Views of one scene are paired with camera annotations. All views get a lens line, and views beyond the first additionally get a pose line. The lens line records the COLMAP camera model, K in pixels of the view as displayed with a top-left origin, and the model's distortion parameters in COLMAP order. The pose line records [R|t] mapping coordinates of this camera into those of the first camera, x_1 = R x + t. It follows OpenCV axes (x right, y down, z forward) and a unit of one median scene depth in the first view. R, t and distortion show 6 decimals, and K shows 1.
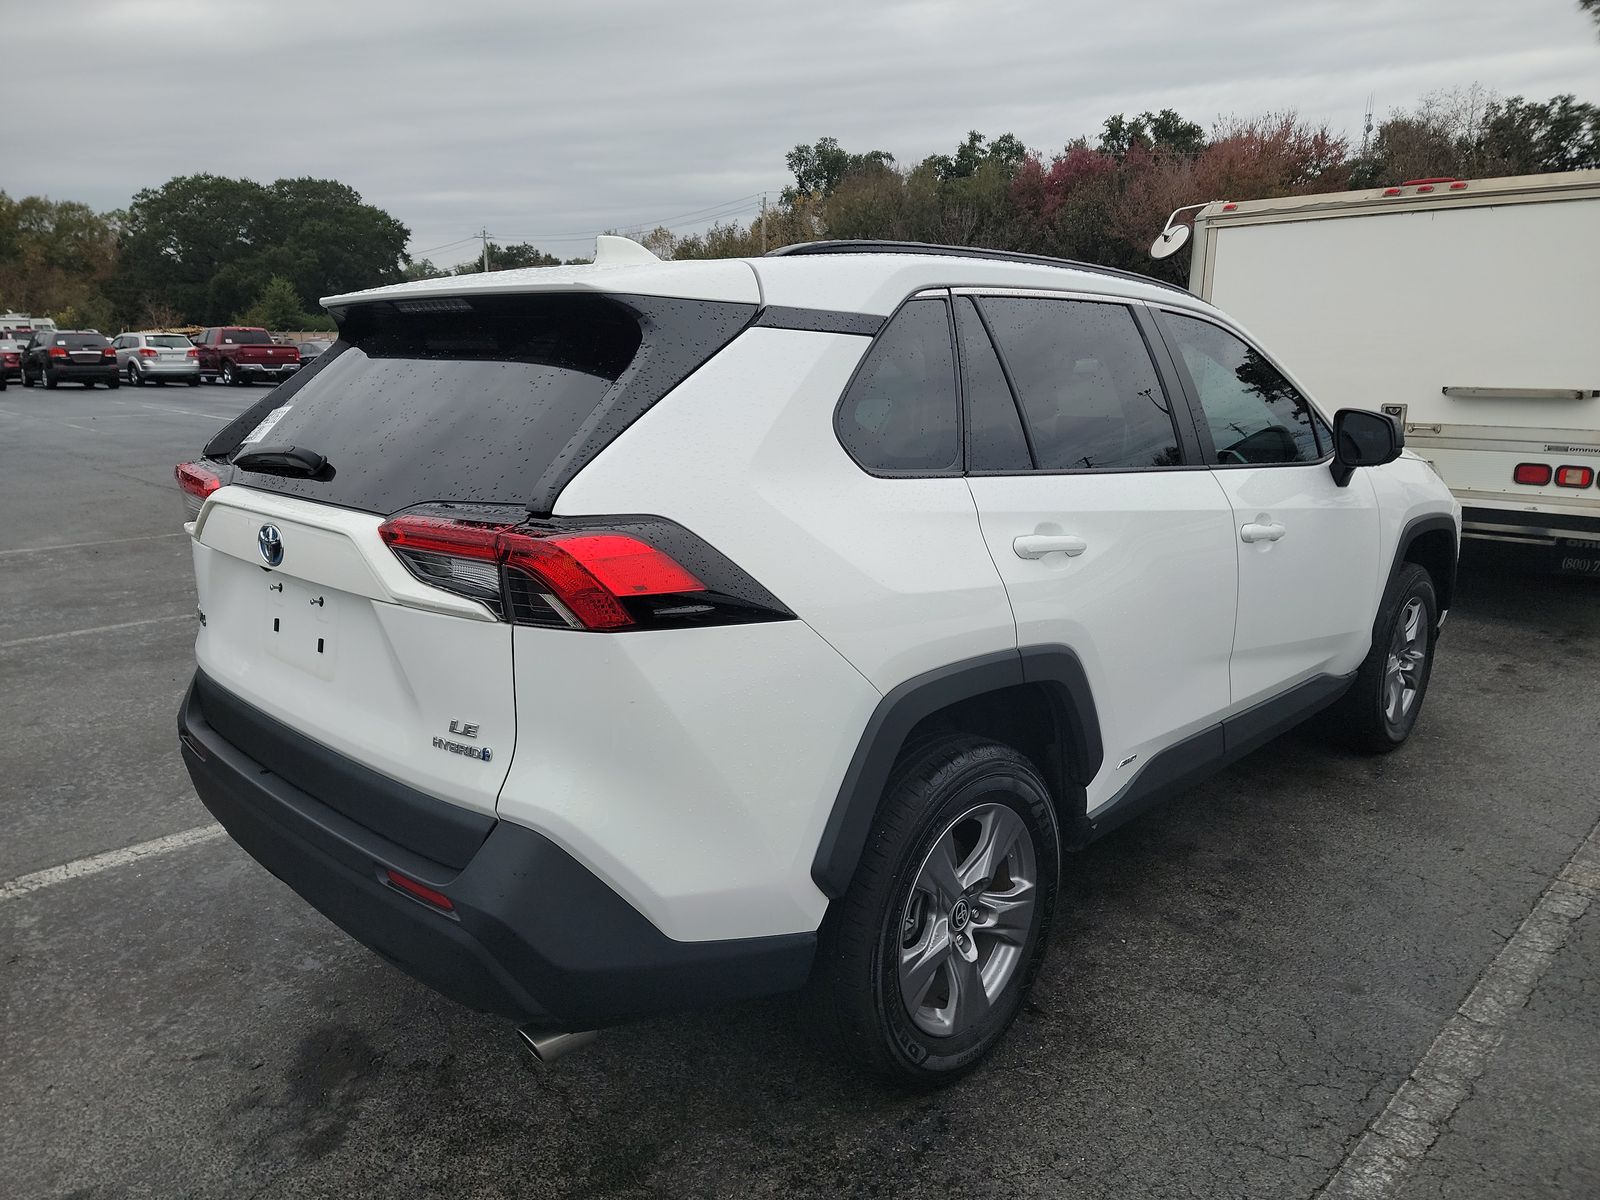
lens RADIAL K [[1124.2, 0, 795.8], [0, 1124.2, 604.9], [0, 0, 1]] dist [0.089567, -0.078886]
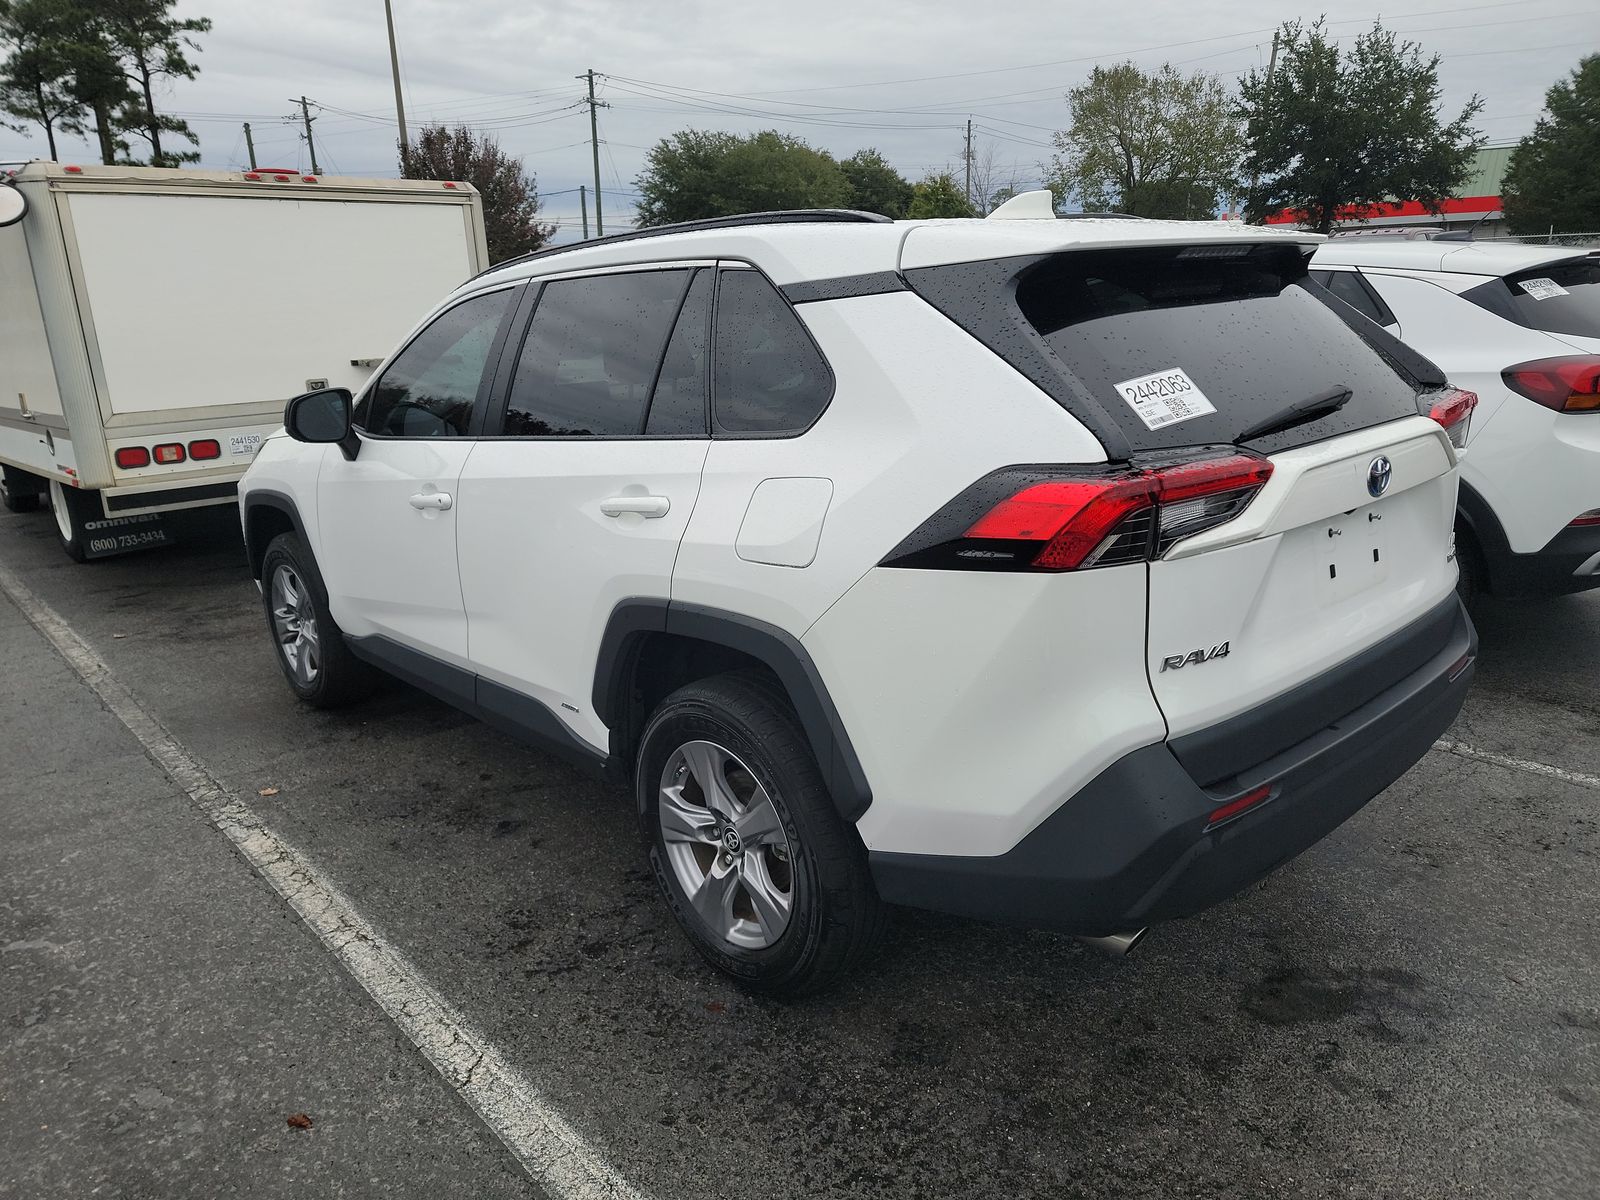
lens RADIAL K [[1111.6, 0, 805.6], [0, 1111.6, 600.5], [0, 0, 1]] dist [0.088270, -0.070578]
pose [[0.056935, -0.262143, 0.963348, -0.351376], [0.266380, 0.933922, 0.238392, -0.077031], [-0.962185, 0.243043, 0.123003, 0.325774]]
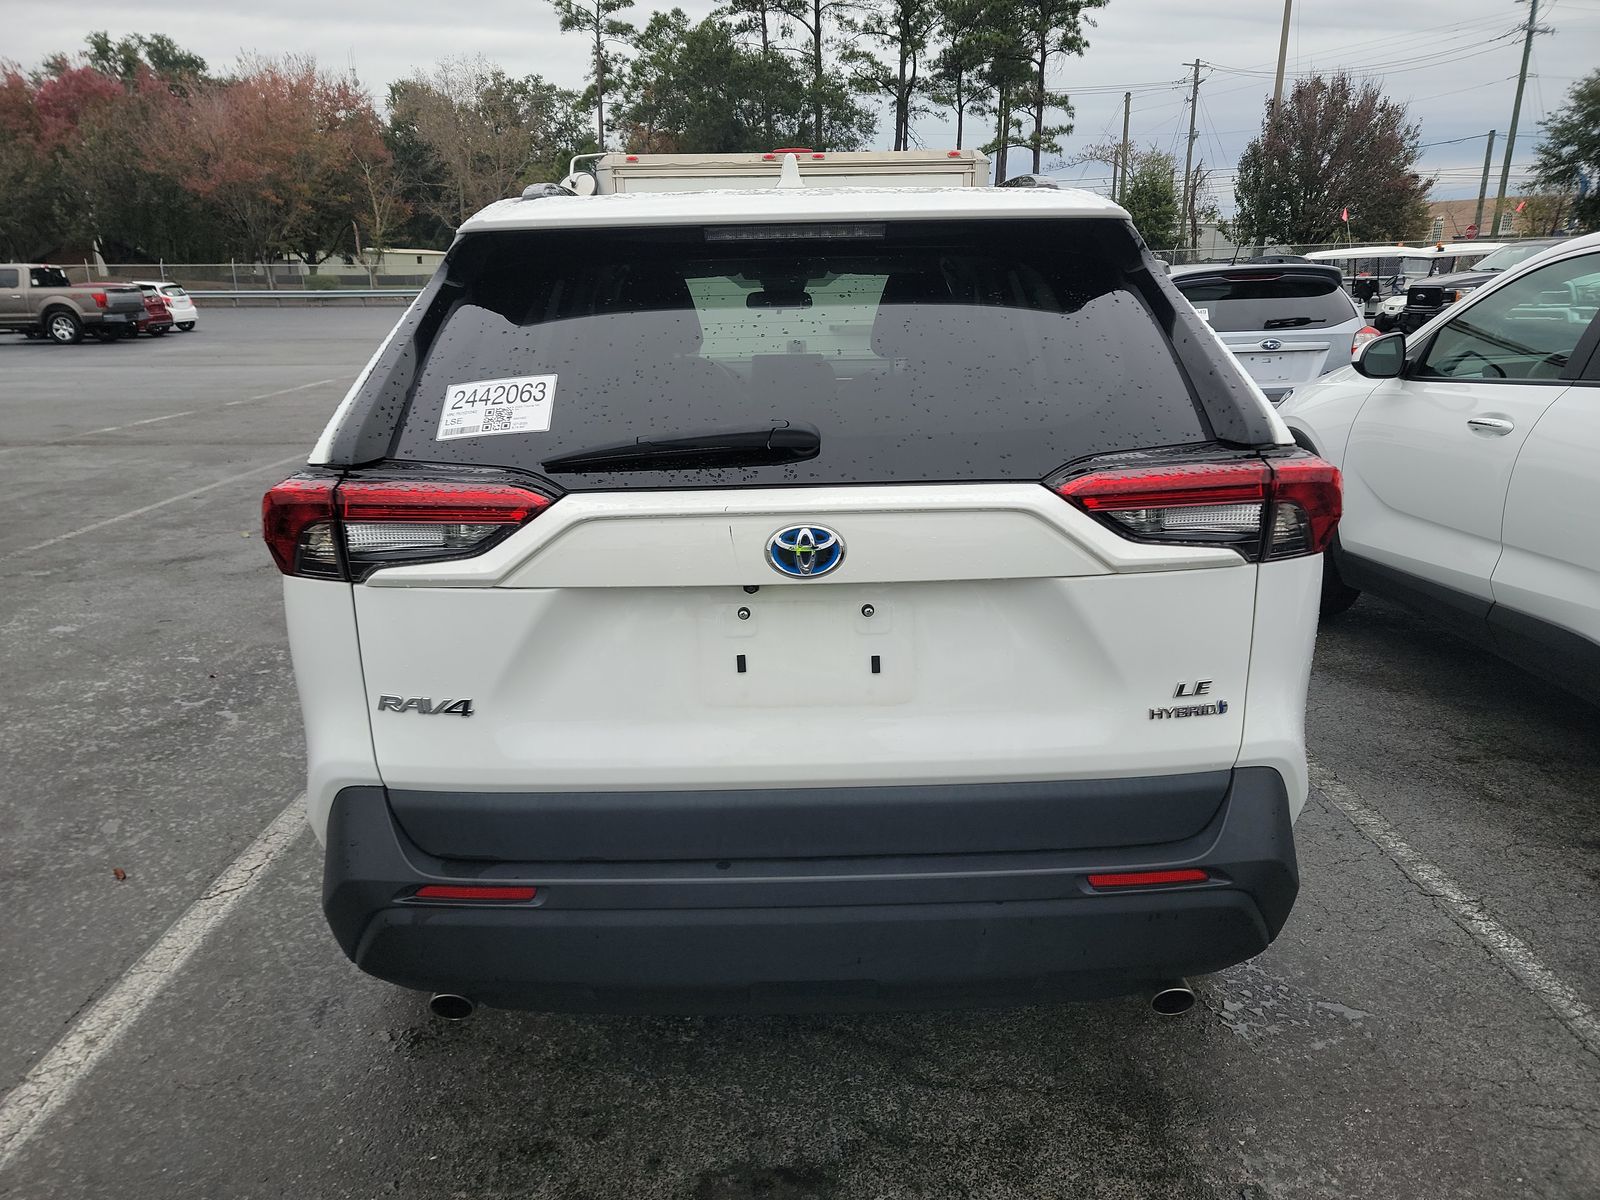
lens RADIAL K [[1124.2, 0, 795.8], [0, 1124.2, 604.9], [0, 0, 1]] dist [0.089567, -0.078886]
pose [[0.703415, -0.200506, 0.681913, -0.227544], [0.173560, 0.978799, 0.108768, -0.023177], [-0.689264, 0.041843, 0.723301, 0.108300]]
